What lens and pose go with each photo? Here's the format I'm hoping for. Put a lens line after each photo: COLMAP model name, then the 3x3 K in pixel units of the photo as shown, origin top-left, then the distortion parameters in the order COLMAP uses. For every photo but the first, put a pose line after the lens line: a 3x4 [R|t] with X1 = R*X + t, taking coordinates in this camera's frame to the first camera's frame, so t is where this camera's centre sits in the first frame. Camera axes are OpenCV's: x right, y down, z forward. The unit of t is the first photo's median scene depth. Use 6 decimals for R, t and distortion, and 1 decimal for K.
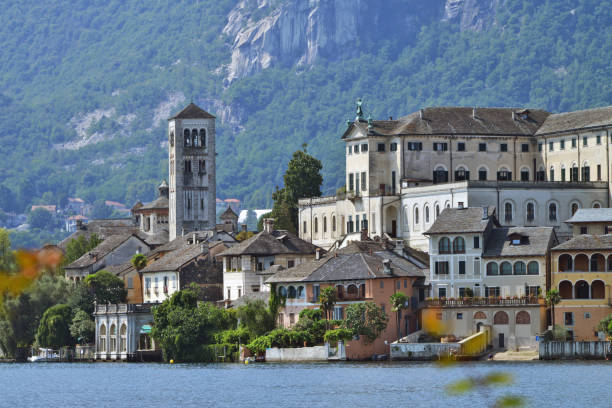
lens RADIAL K [[3176.3, 0, 338.6], [0, 3176.3, 218.8], [0, 0, 1]] dist [1.546936, 0.000000]
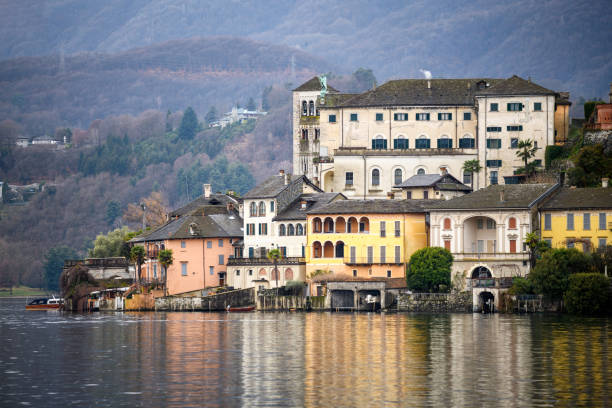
lens RADIAL K [[3176.3, 0, 303.9], [0, 3176.3, 203.0], [0, 0, 1]] dist [1.546936, 0.000000]
pose [[0.890406, -0.003496, -0.455154, 0.554574], [0.009482, 0.999896, 0.010869, -0.005738], [0.455068, -0.013994, 0.890347, 0.019423]]
